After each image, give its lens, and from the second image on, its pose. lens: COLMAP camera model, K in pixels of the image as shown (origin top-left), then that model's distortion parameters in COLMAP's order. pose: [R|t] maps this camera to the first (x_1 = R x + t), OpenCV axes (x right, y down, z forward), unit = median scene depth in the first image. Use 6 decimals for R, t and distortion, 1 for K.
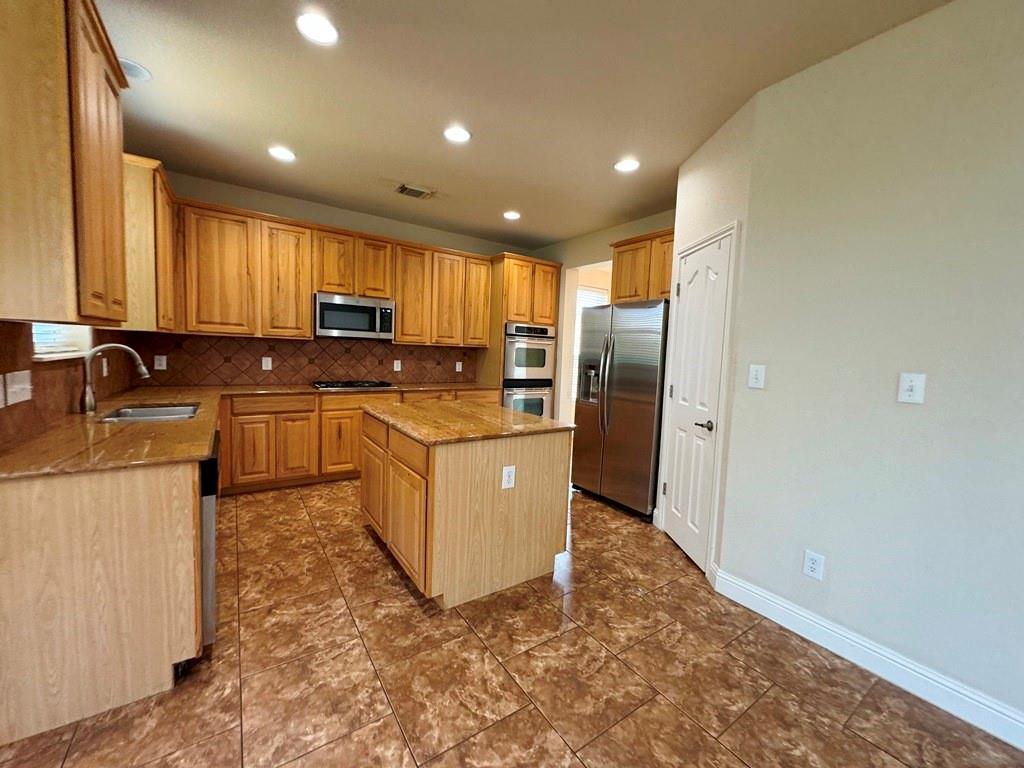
lens RADIAL K [[406.9, 0, 508.9], [0, 406.9, 380.9], [0, 0, 1]] dist [0.000231, -0.000319]
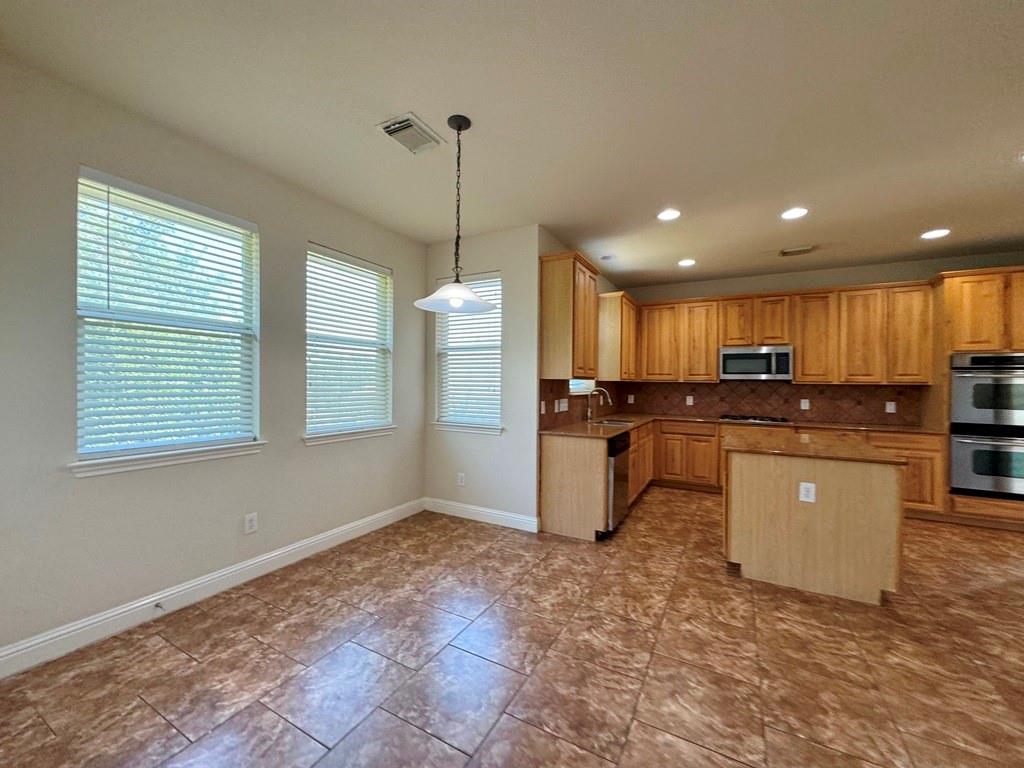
lens RADIAL K [[406.9, 0, 511.9], [0, 406.9, 382.8], [0, 0, 1]] dist [0.000231, -0.000319]
pose [[0.455923, -0.032123, -0.889440, 0.416559], [-0.059847, 0.995980, -0.066648, 0.029938], [0.888005, 0.083616, 0.452167, -0.205651]]
